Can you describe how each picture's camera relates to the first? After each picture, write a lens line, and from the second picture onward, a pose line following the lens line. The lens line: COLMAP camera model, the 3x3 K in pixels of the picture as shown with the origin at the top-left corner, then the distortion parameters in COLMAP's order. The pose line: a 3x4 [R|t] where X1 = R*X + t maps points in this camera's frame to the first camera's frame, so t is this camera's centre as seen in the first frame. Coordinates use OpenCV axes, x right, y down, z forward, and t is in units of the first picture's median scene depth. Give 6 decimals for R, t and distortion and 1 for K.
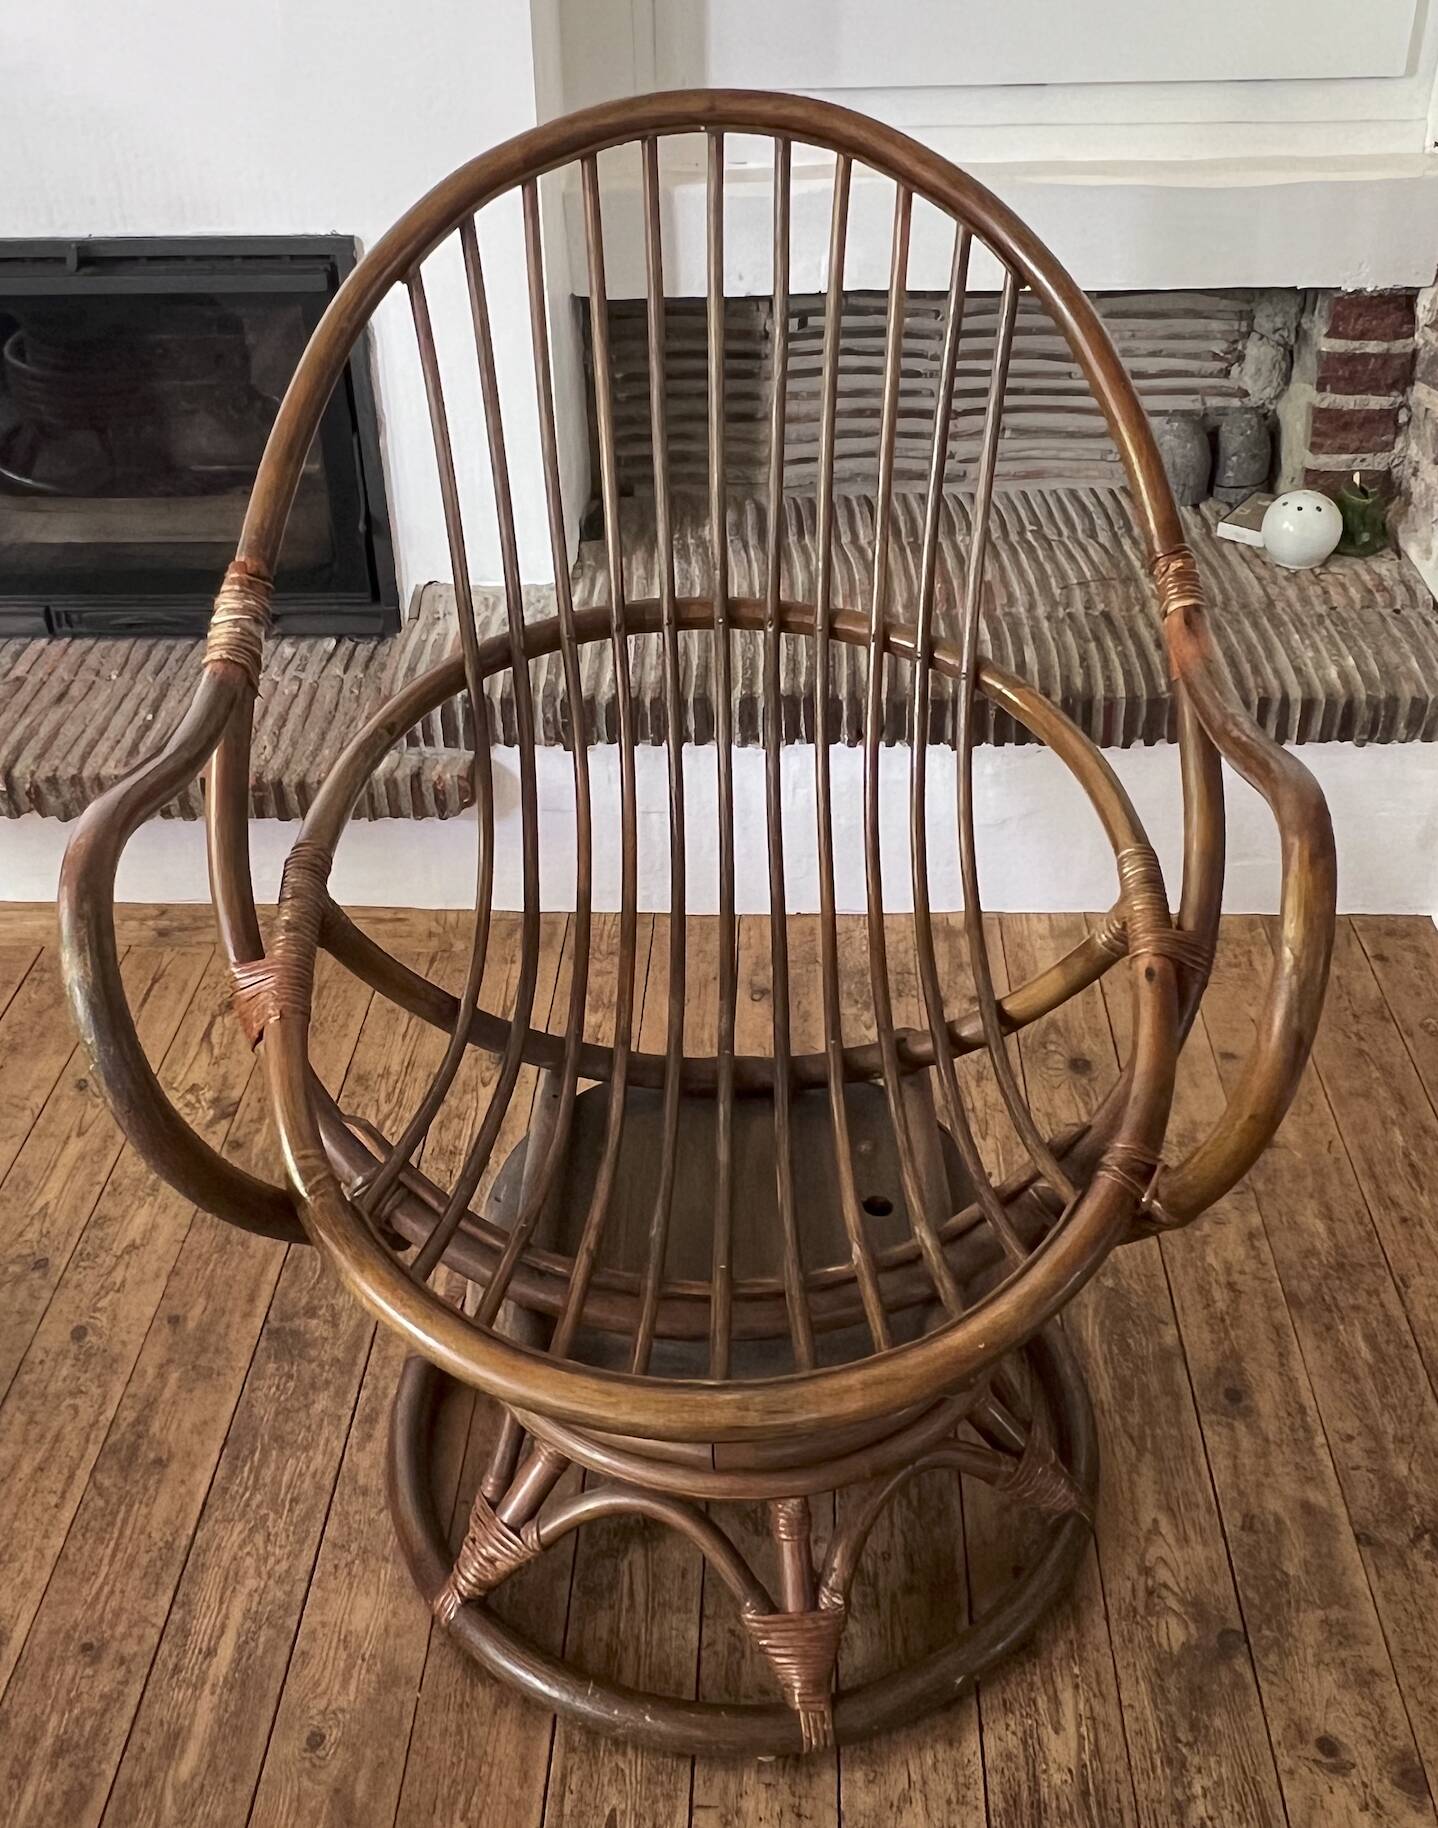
lens RADIAL K [[1814.1, 0, 704.7], [0, 1814.1, 824.0], [0, 0, 1]] dist [0.001270, -0.003069]
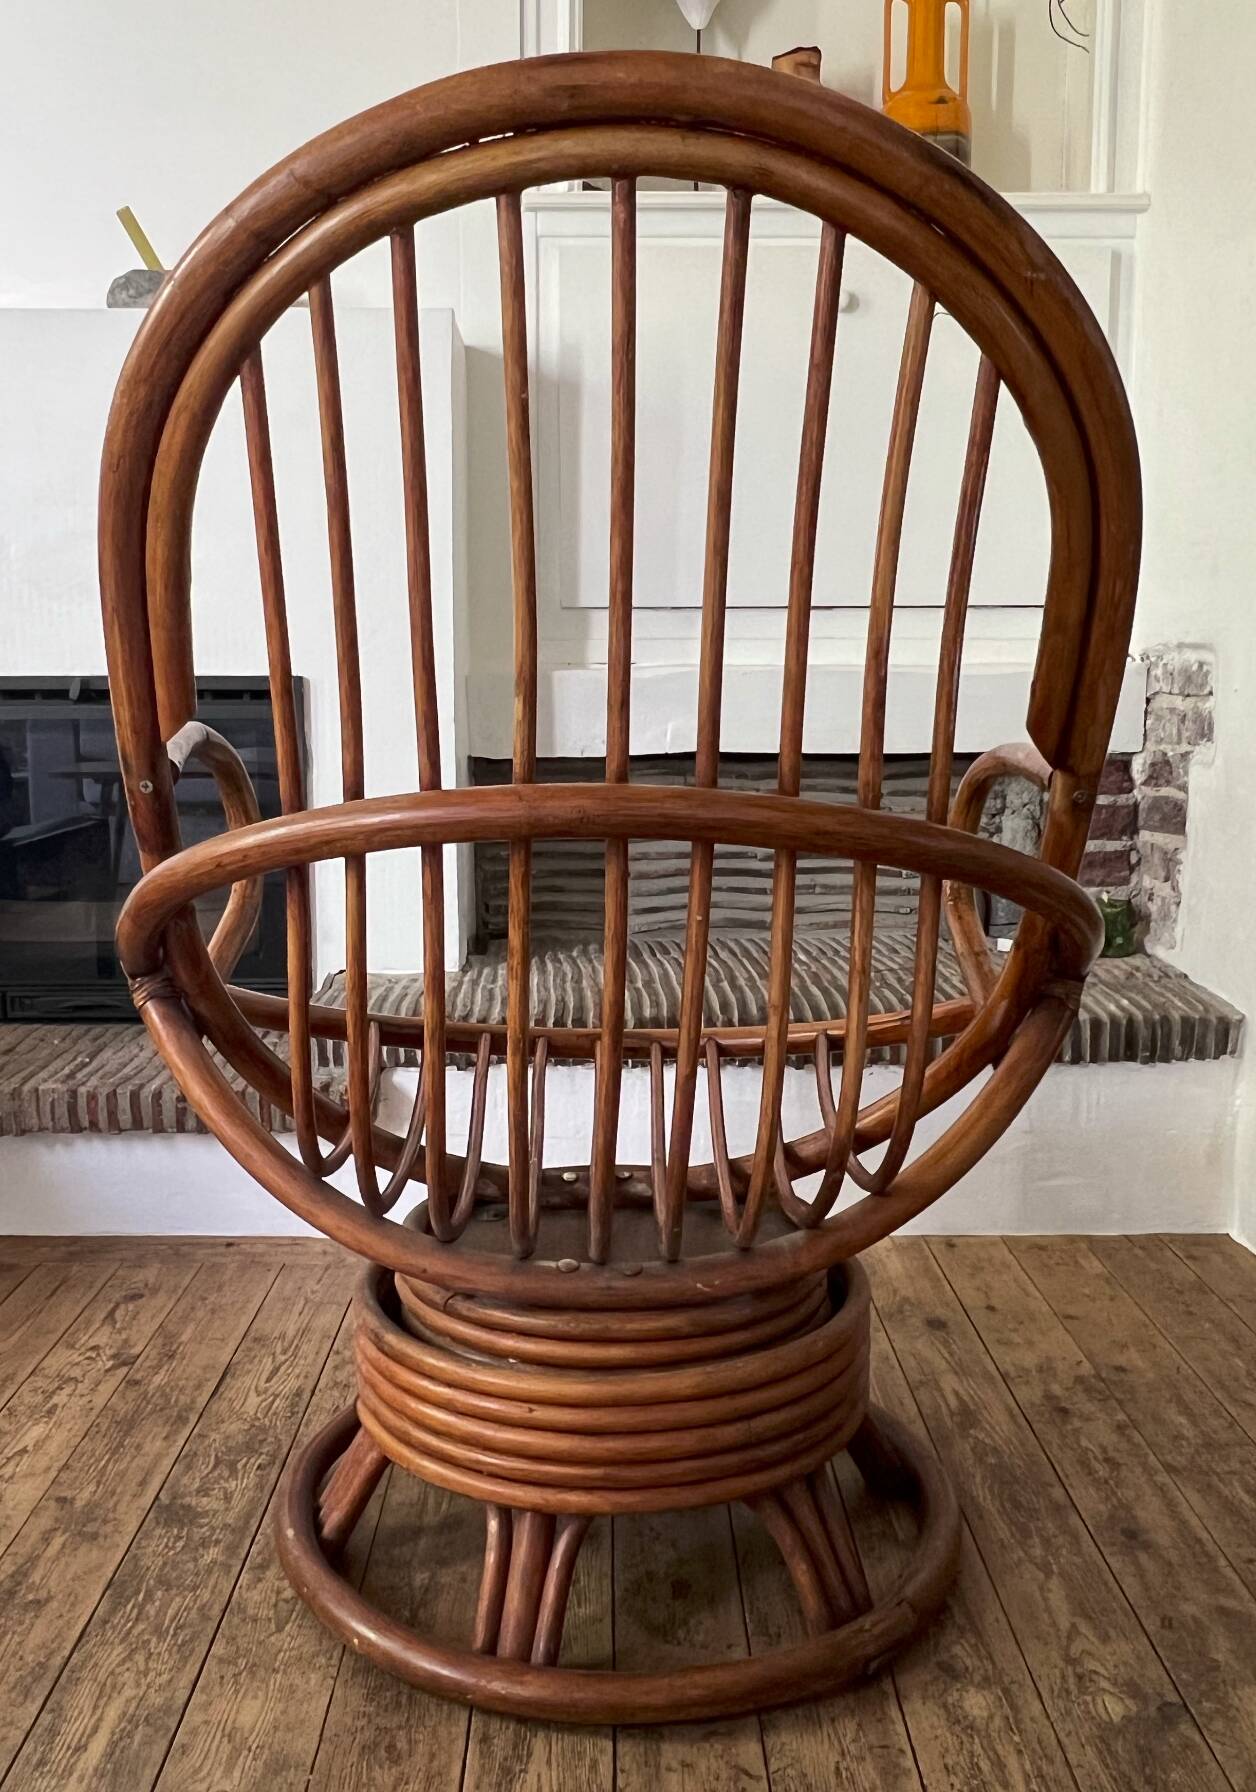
lens RADIAL K [[1553.9, 0, 607.9], [0, 1553.9, 879.6], [0, 0, 1]] dist [-0.000689, -0.002805]
pose [[0.998630, 0.010968, 0.051159, -0.043761], [0.011409, 0.908607, -0.417496, 0.328765], [-0.051063, 0.417508, 0.907237, 0.079158]]
